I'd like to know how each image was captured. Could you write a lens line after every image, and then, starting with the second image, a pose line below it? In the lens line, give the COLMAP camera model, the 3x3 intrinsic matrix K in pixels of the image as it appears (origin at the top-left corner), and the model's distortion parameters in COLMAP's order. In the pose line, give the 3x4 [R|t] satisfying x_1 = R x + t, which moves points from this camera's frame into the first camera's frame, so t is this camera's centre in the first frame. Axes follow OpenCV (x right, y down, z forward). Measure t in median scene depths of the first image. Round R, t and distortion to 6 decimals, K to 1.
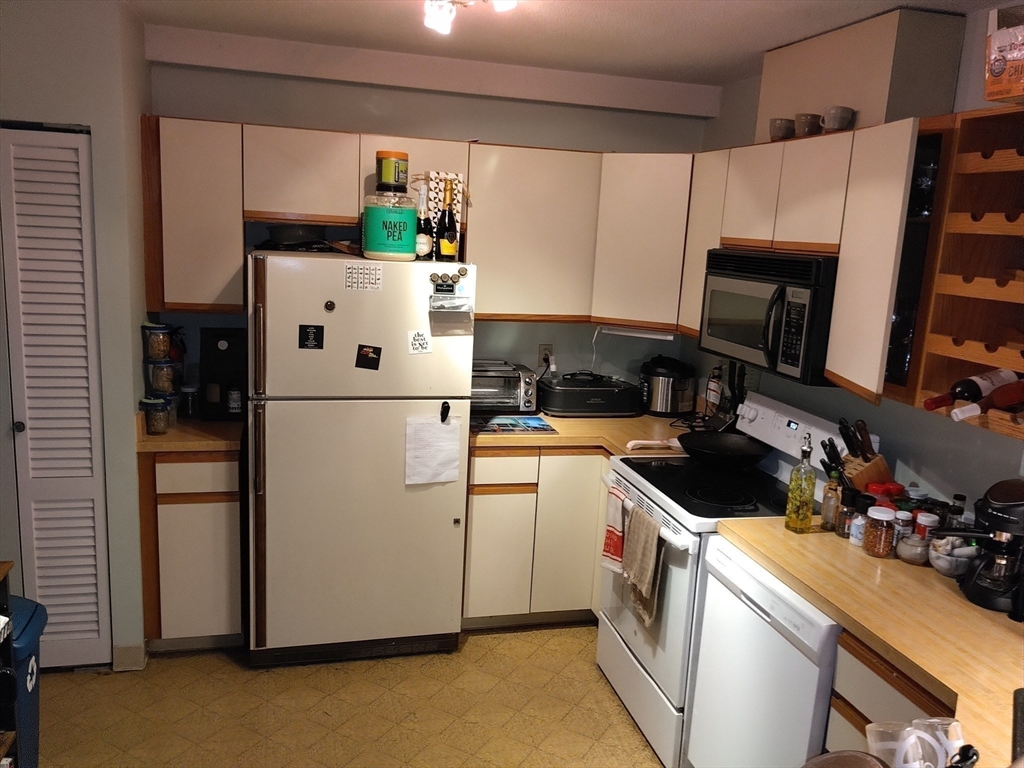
lens RADIAL K [[837.0, 0, 506.6], [0, 837.0, 391.0], [0, 0, 1]] dist [-0.001242, -0.011225]
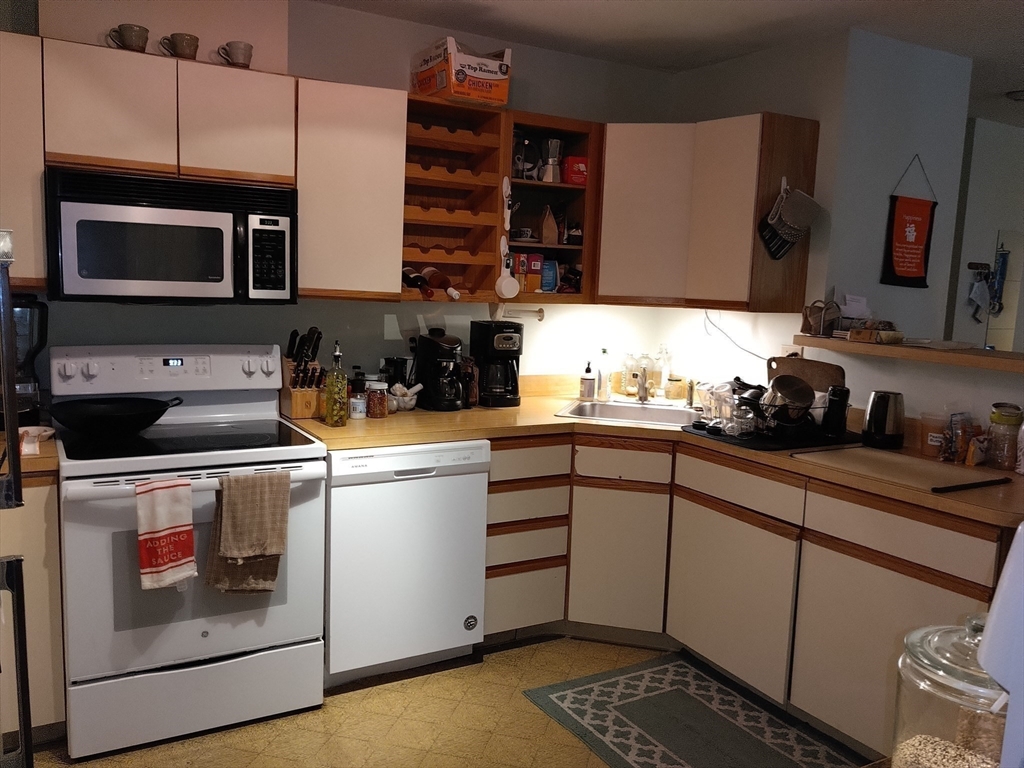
lens RADIAL K [[837.0, 0, 506.6], [0, 837.0, 391.0], [0, 0, 1]] dist [-0.001242, -0.011225]
pose [[-0.277289, -0.187512, 0.942311, -0.778852], [0.134152, 0.963607, 0.231226, -0.113118], [-0.951375, 0.190529, -0.242043, 1.007481]]
